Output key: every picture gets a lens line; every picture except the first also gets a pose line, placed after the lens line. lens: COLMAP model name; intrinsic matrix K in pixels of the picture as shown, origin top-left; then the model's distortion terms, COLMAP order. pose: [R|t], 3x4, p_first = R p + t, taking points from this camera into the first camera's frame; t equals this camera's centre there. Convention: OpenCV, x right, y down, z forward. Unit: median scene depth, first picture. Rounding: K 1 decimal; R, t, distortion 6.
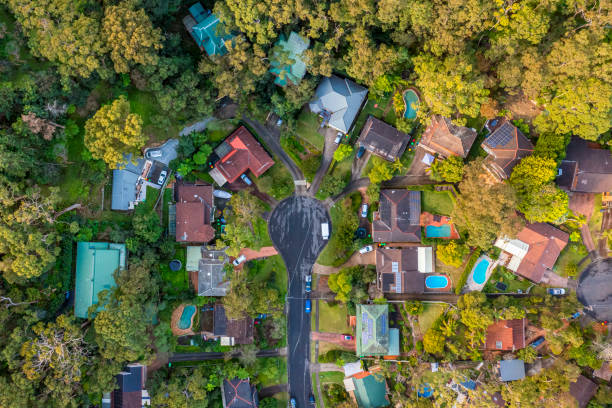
lens RADIAL K [[501.9, 0, 306.0], [0, 501.9, 204.0], [0, 0, 1]] dist [-0.002511, 0.004353]
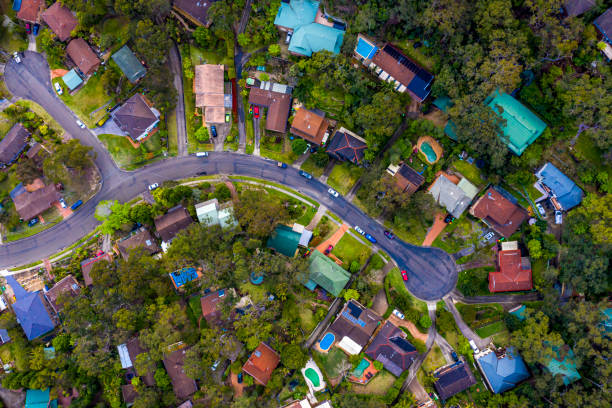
lens RADIAL K [[501.9, 0, 306.0], [0, 501.9, 204.0], [0, 0, 1]] dist [-0.002511, 0.004353]
pose [[-0.597356, 0.801325, 0.032297, -0.007938], [-0.801522, -0.597888, 0.009558, 0.383115], [0.026970, -0.020177, 0.999433, -0.180236]]
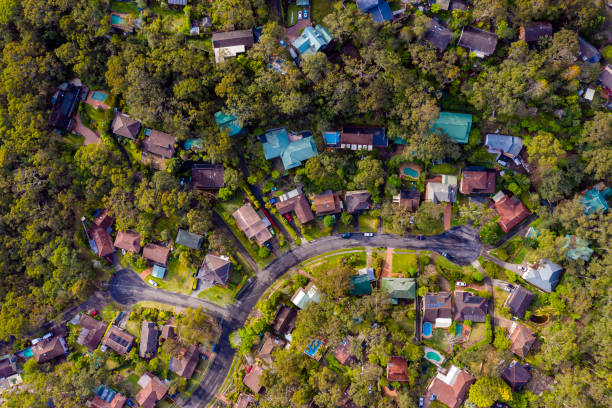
lens RADIAL K [[501.9, 0, 306.0], [0, 501.9, 204.0], [0, 0, 1]] dist [-0.002511, 0.004353]
pose [[-0.045179, 0.998697, 0.023752, -0.166537], [-0.998738, -0.045677, 0.020871, 0.539621], [0.021928, -0.022779, 0.999500, -0.629755]]
